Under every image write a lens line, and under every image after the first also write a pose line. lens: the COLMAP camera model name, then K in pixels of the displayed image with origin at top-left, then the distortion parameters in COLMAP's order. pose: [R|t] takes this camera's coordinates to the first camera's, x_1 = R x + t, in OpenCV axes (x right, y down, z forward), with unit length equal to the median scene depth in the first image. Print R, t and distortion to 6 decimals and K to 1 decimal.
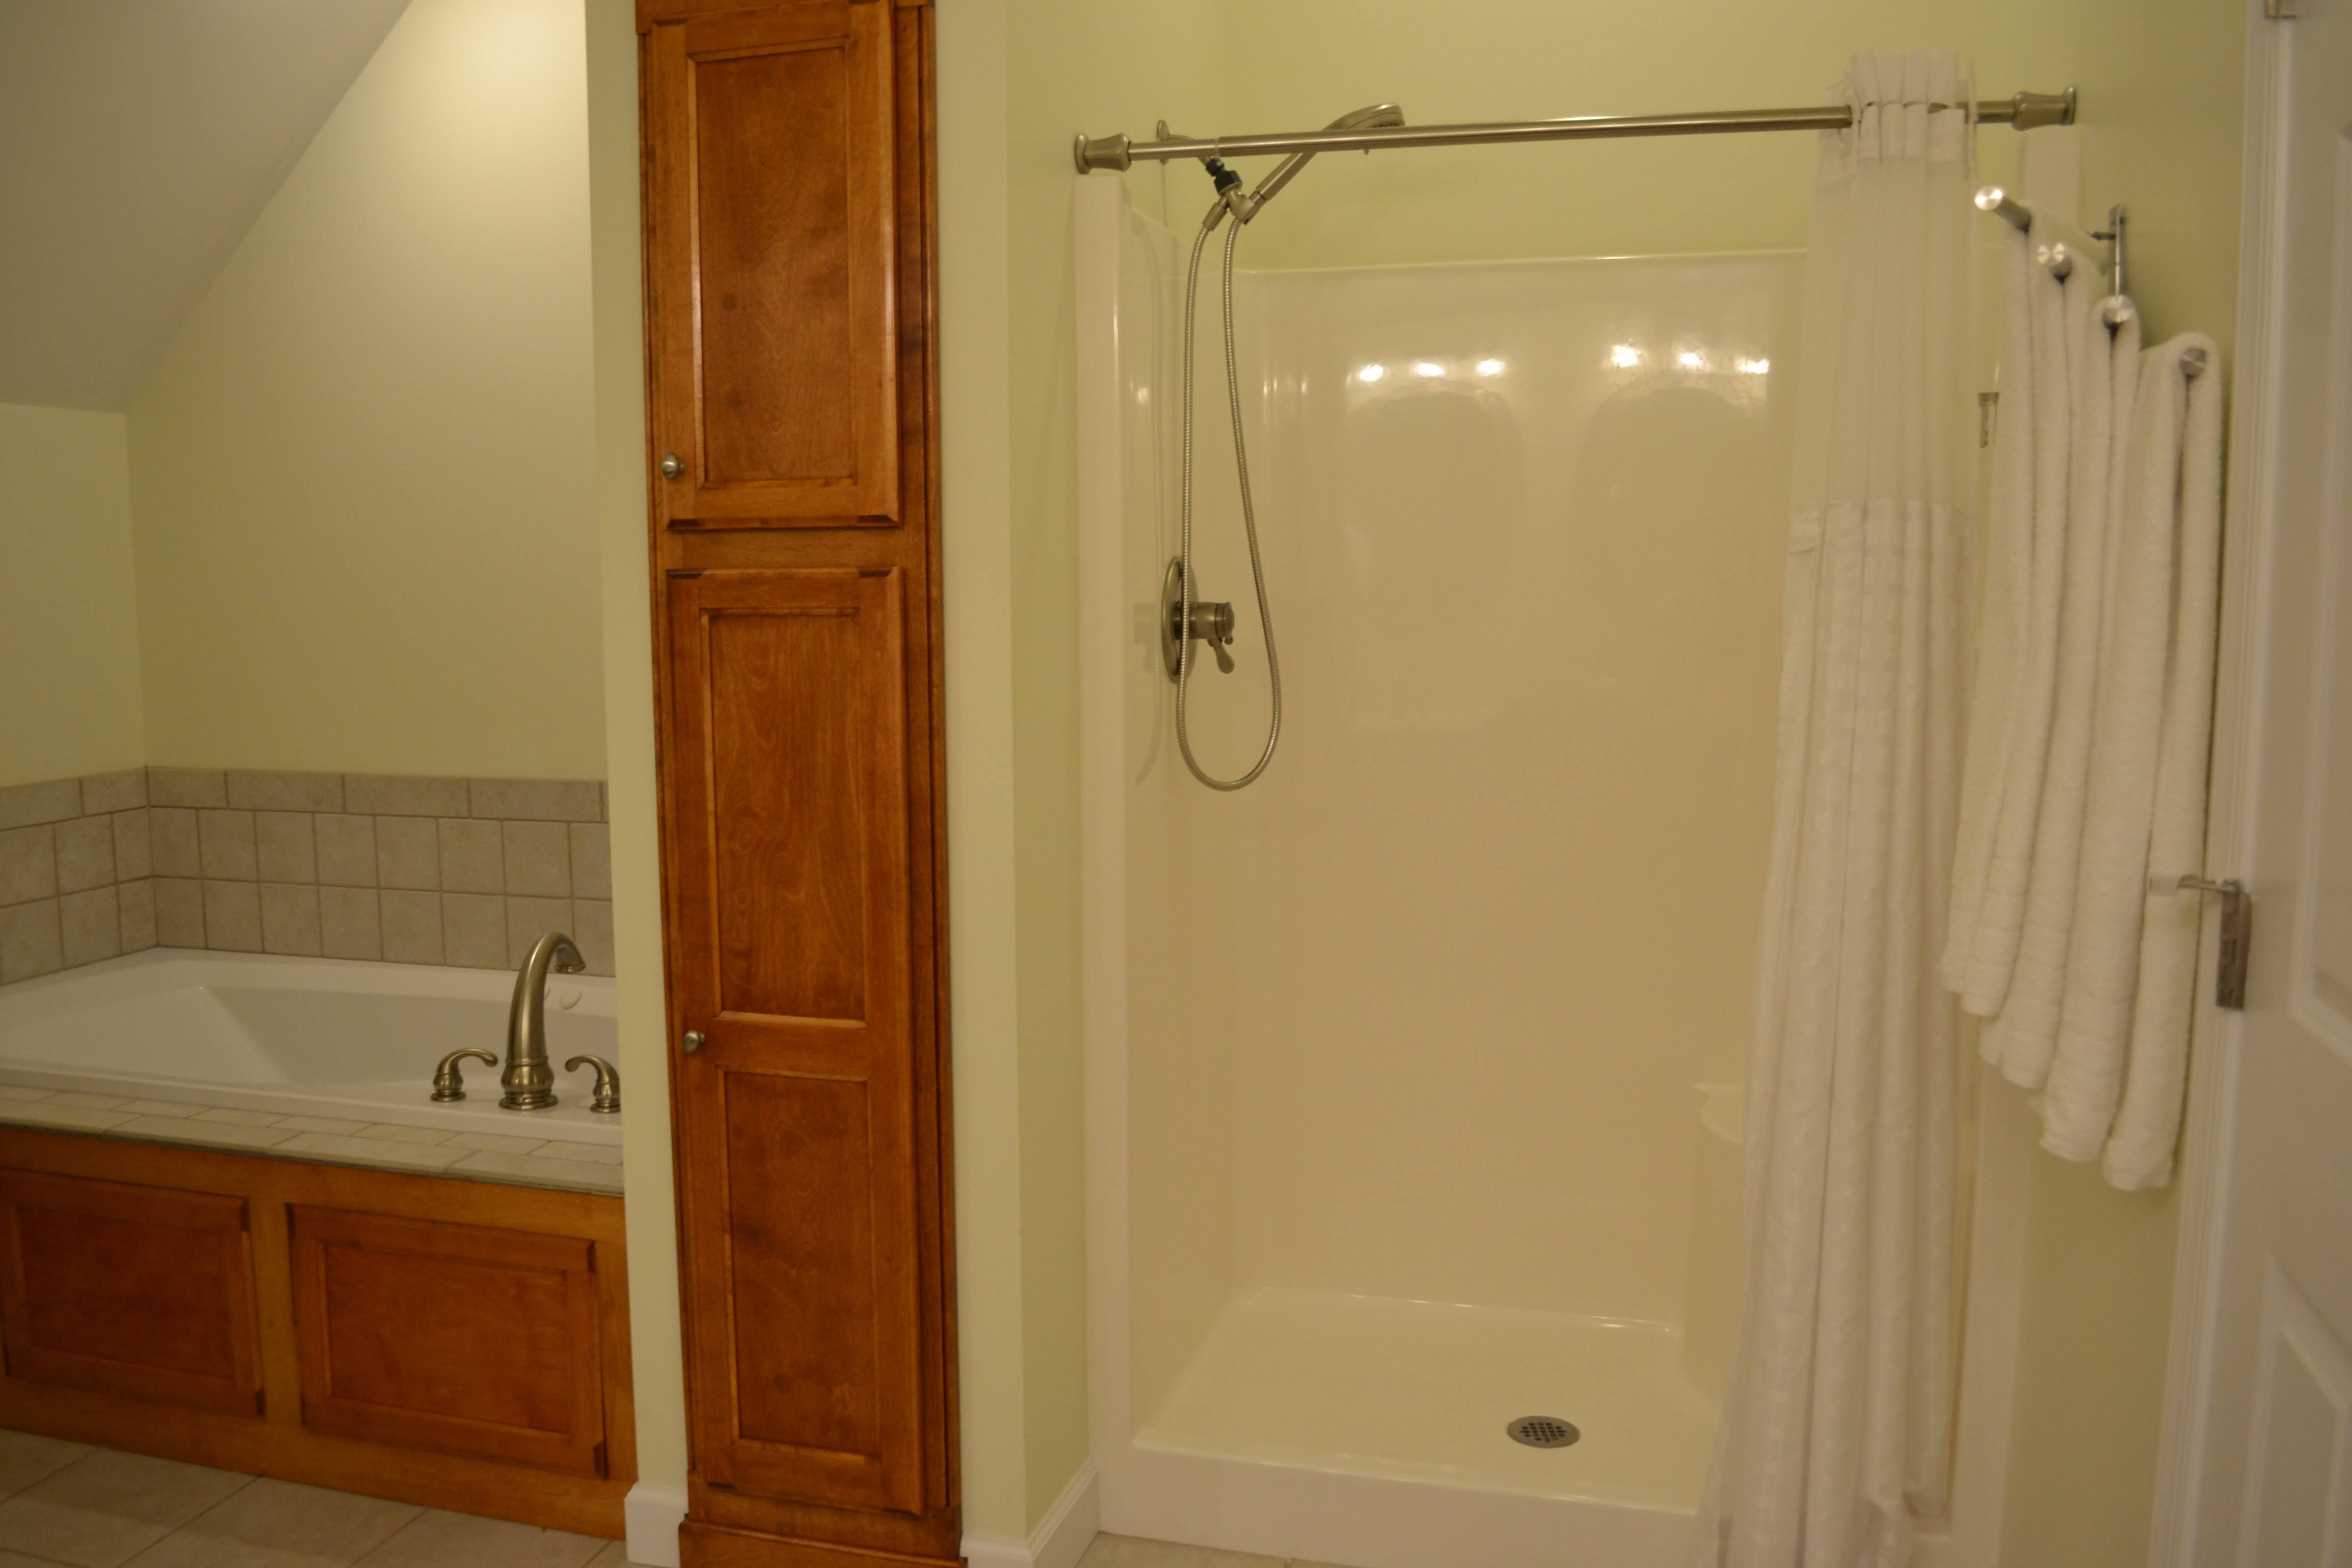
lens RADIAL K [[1890.1, 0, 1176.0], [0, 1890.1, 784.0], [0, 0, 1]] dist [-0.076042, 0.009634]
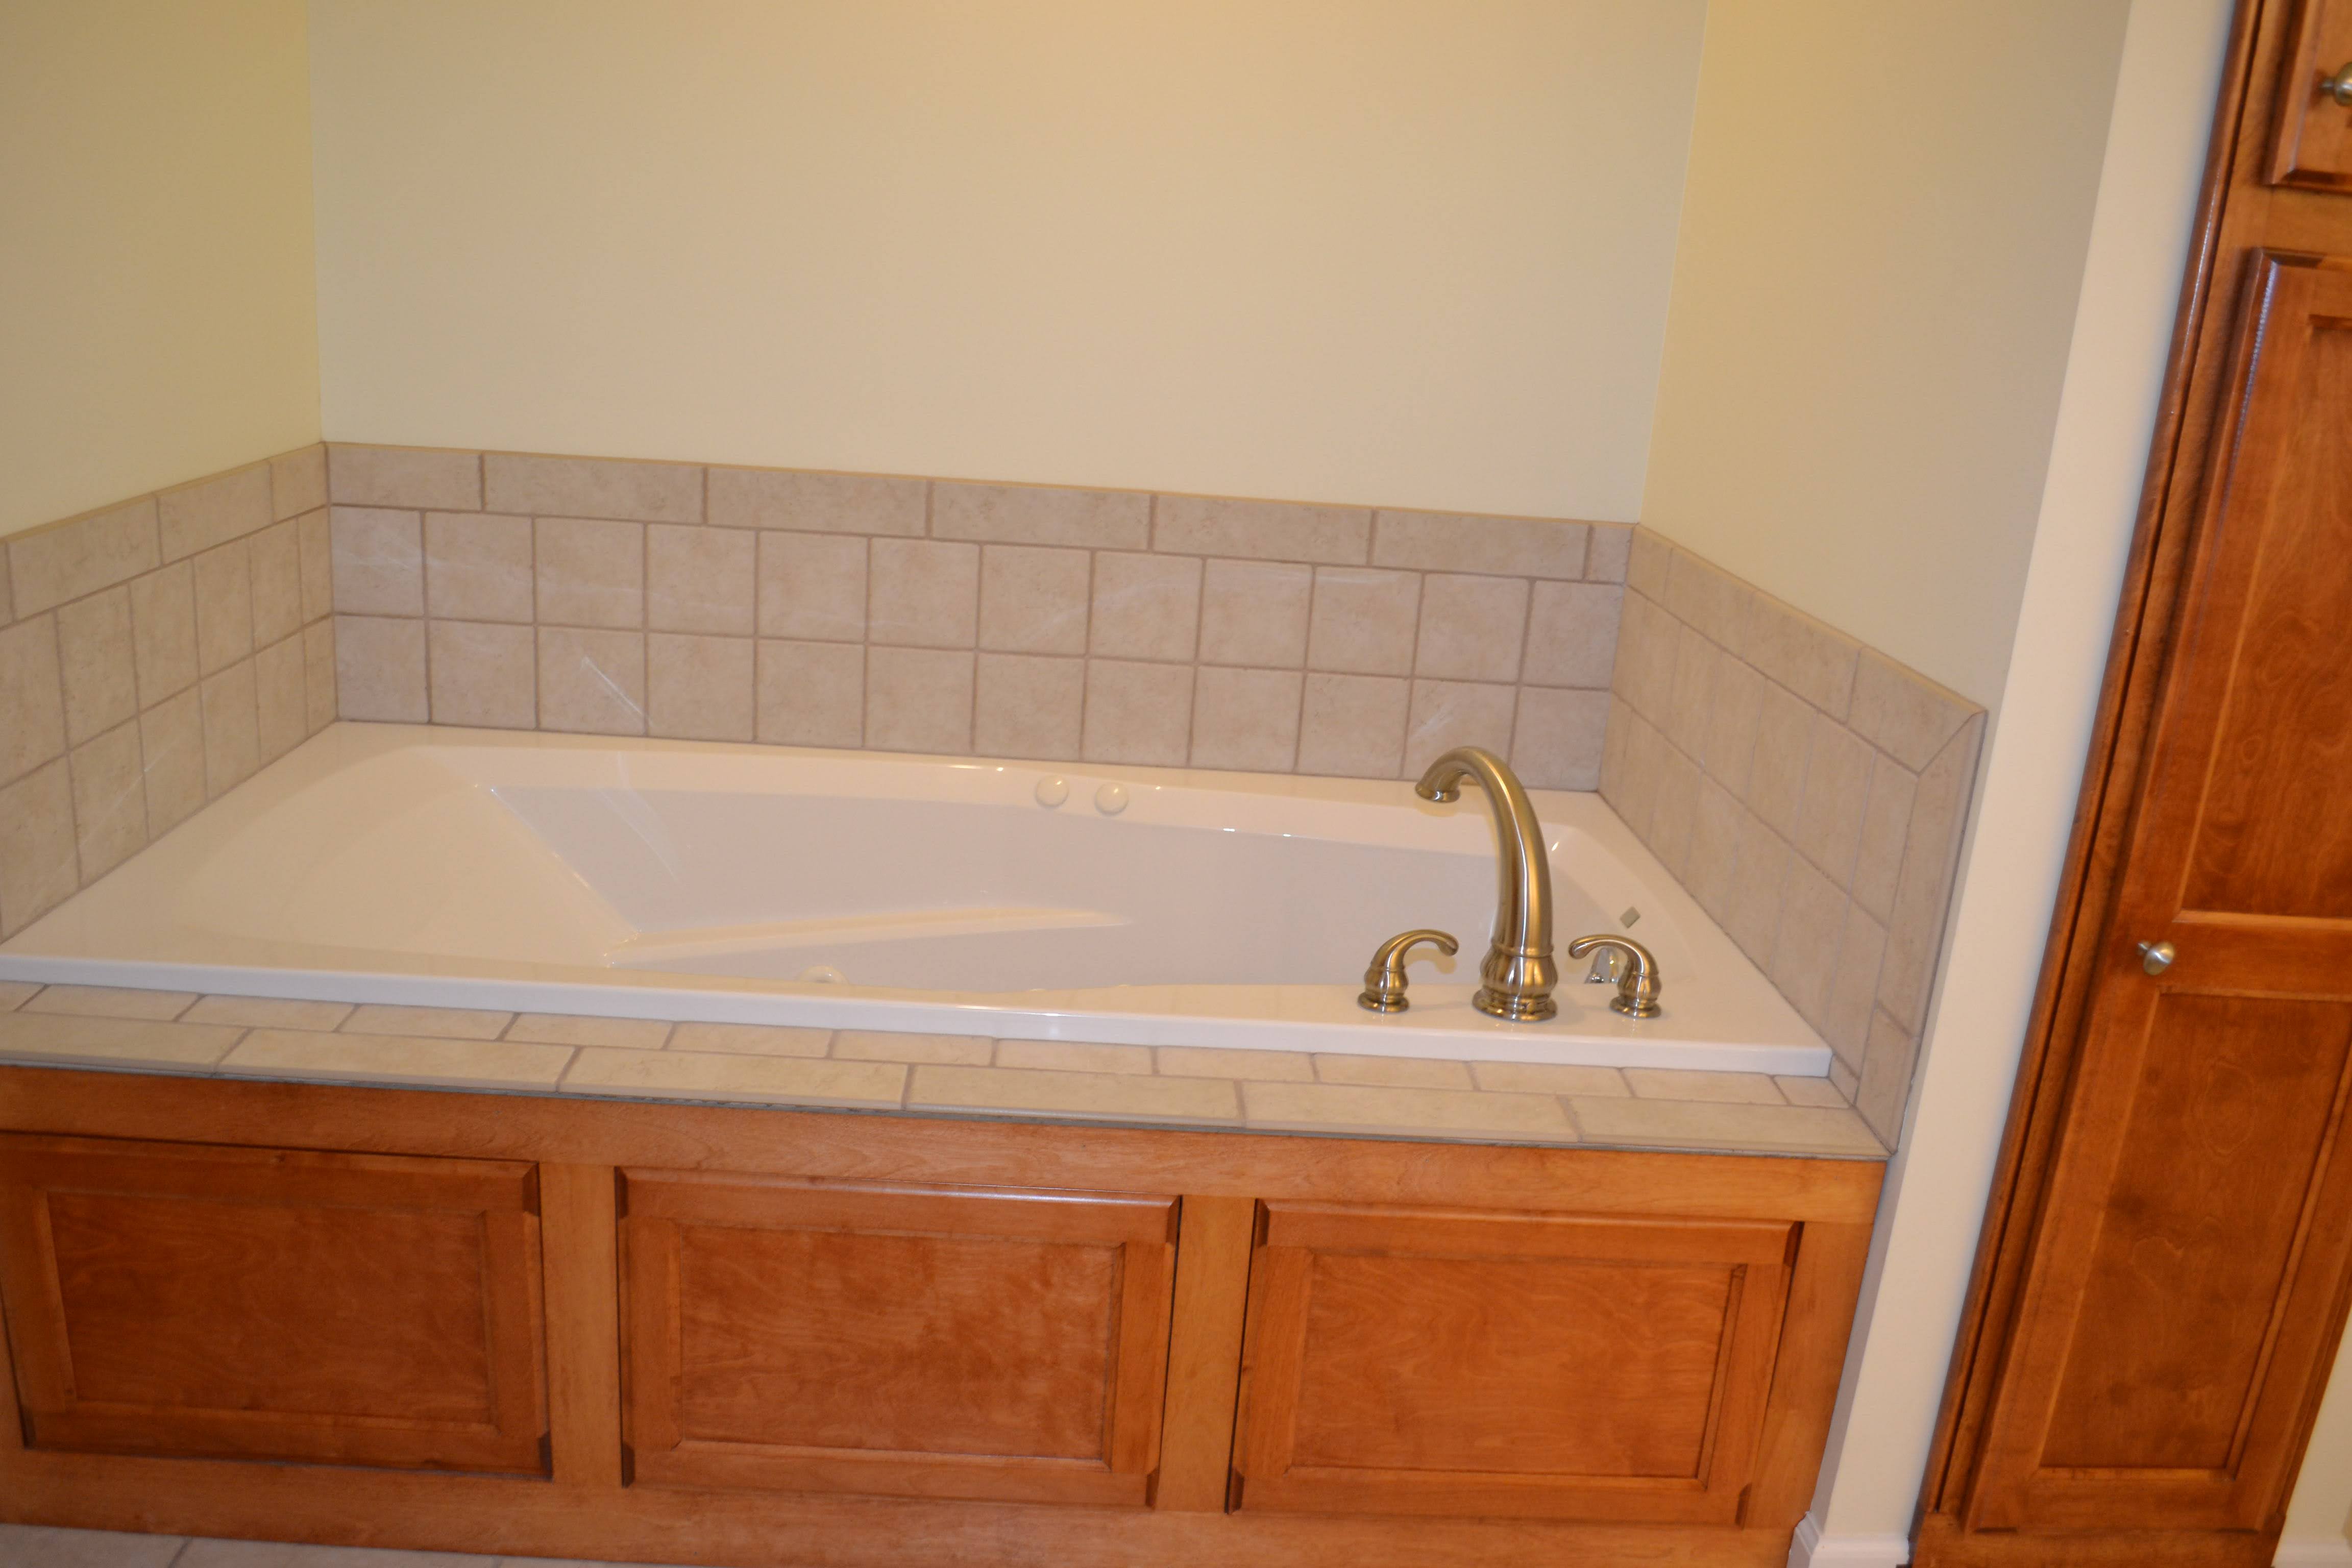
lens RADIAL K [[1890.1, 0, 1176.0], [0, 1890.1, 784.0], [0, 0, 1]] dist [-0.076042, 0.009634]
pose [[0.949814, -0.016557, 0.312378, -0.727016], [-0.040338, 0.983778, 0.174794, -0.025344], [-0.310204, -0.178623, 0.933738, 0.445683]]
